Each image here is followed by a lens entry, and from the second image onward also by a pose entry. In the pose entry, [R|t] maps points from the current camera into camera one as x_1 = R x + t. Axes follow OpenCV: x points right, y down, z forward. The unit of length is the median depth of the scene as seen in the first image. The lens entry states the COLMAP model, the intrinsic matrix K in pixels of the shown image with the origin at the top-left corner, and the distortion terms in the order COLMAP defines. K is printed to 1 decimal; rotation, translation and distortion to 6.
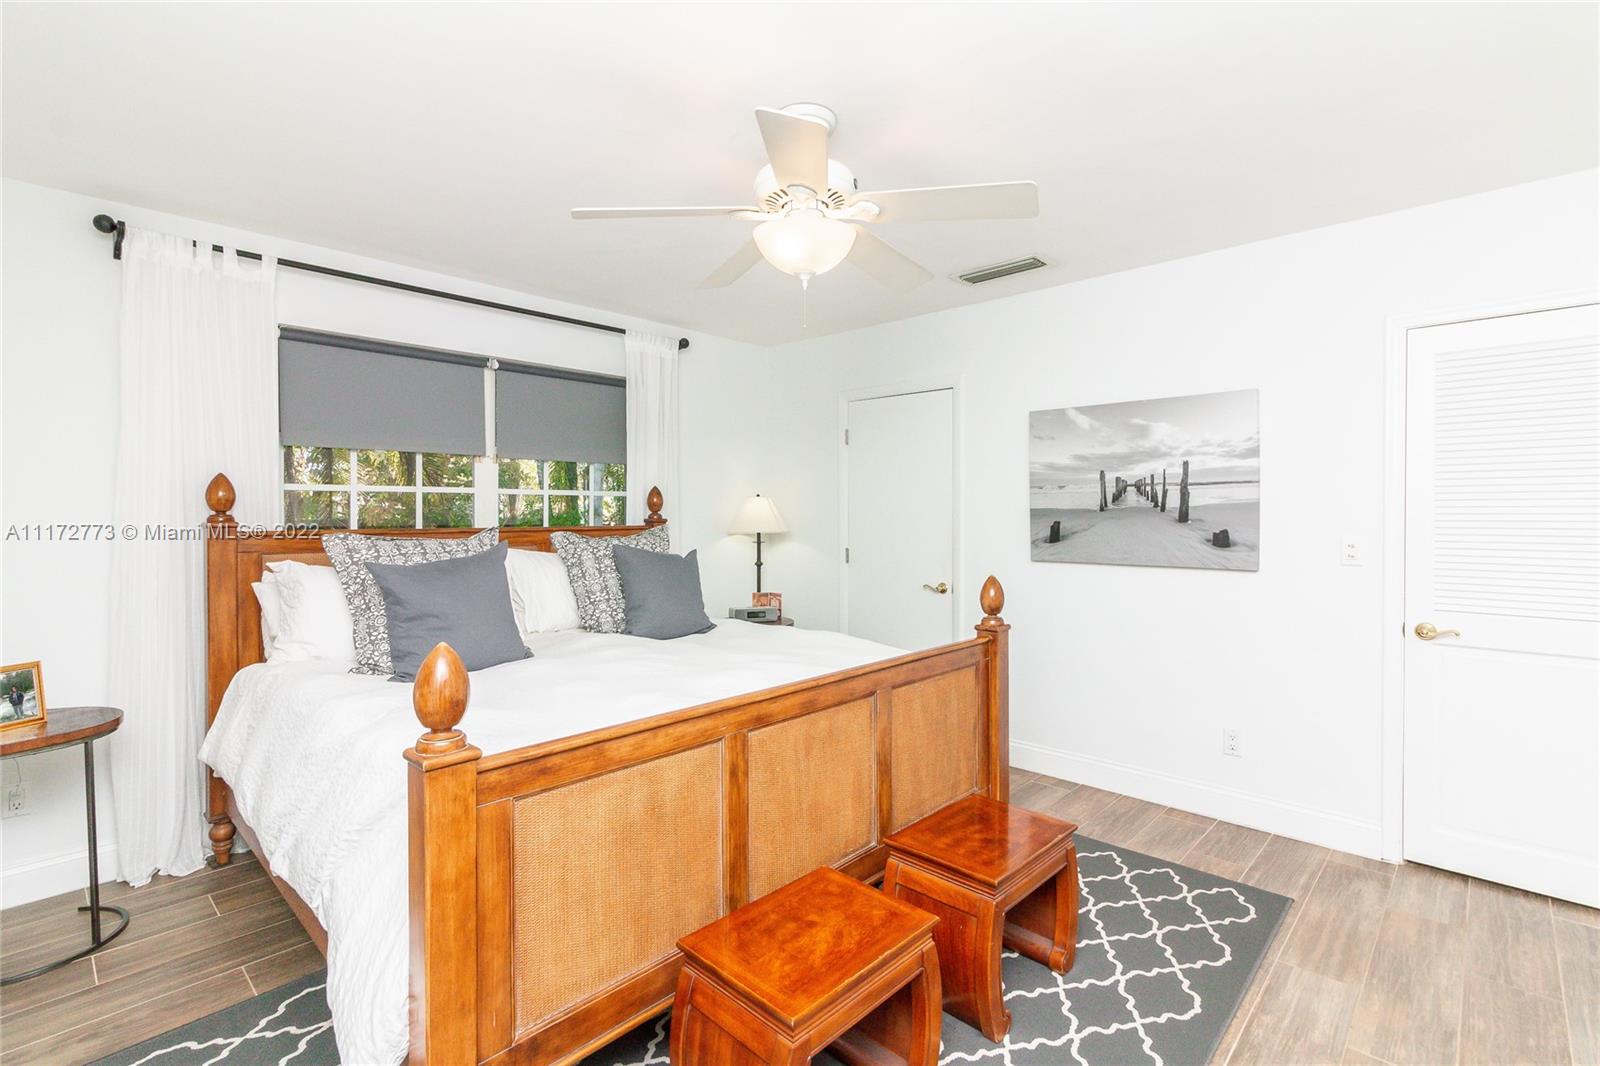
lens RADIAL K [[741.6, 0, 835.4], [0, 741.6, 519.9], [0, 0, 1]] dist [0.002205, 0.000251]
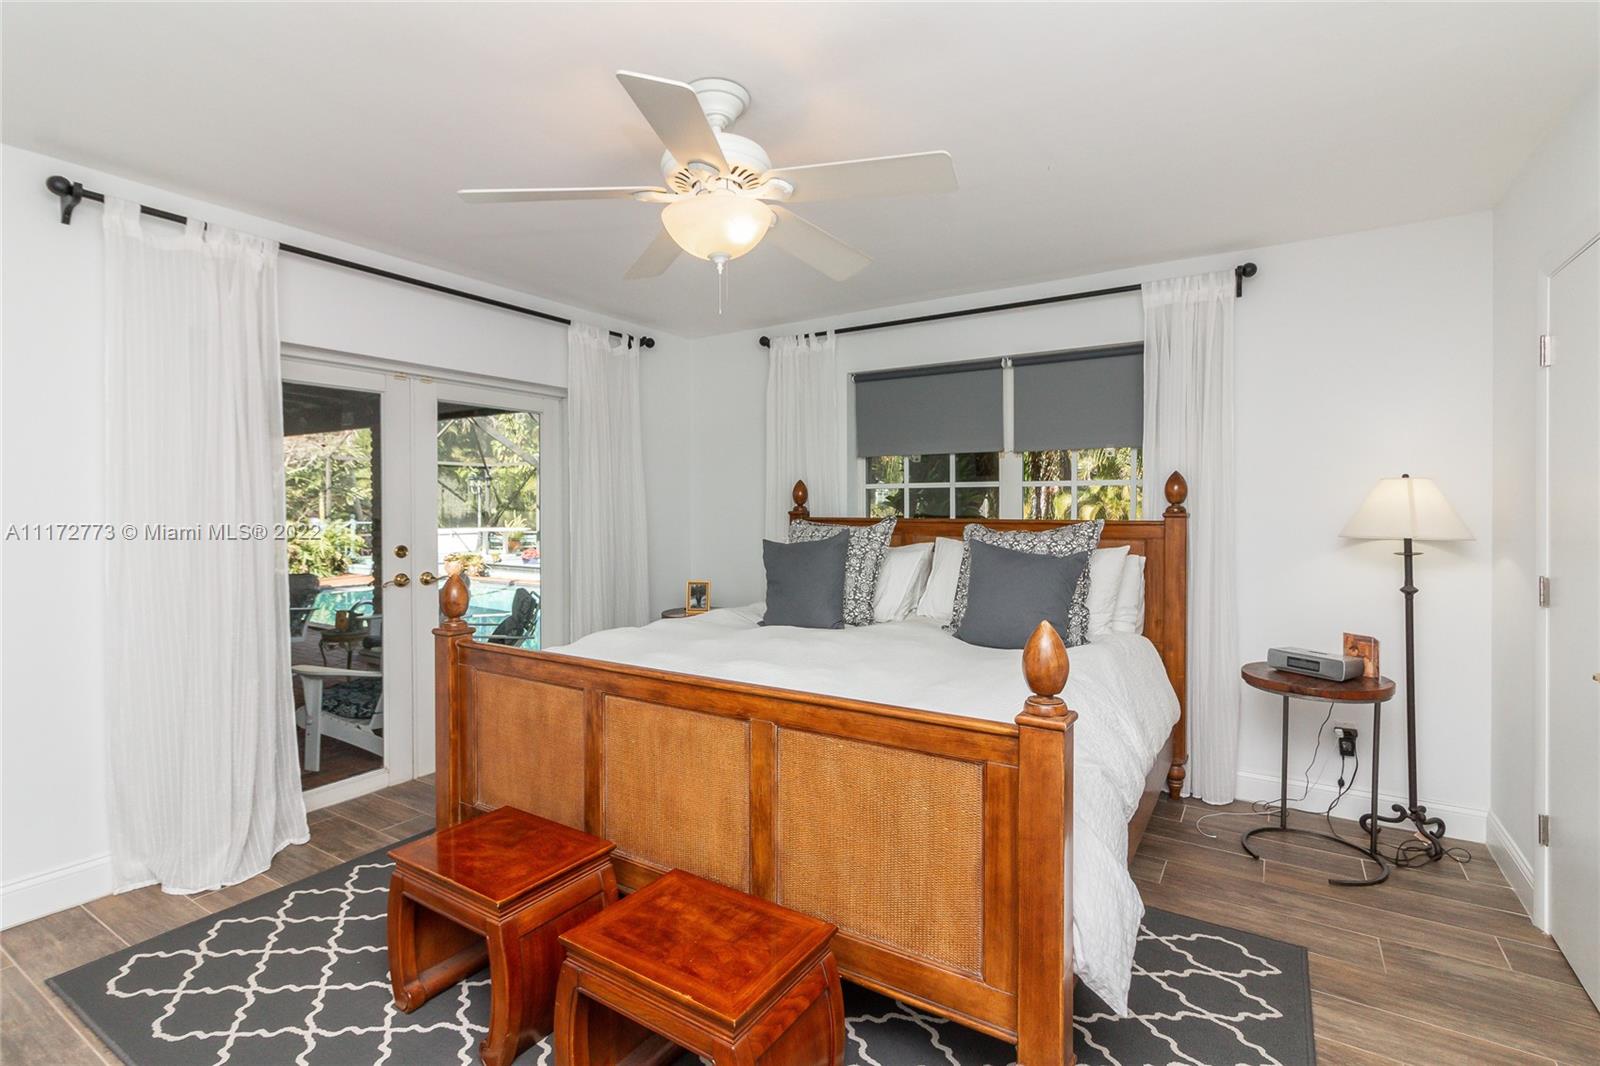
lens RADIAL K [[741.6, 0, 806.0], [0, 741.6, 524.8], [0, 0, 1]] dist [0.002205, 0.000251]
pose [[0.169775, 0.026694, -0.985121, 0.643222], [-0.008583, 0.999635, 0.025609, -0.007500], [0.985446, 0.004108, 0.169942, 0.663752]]
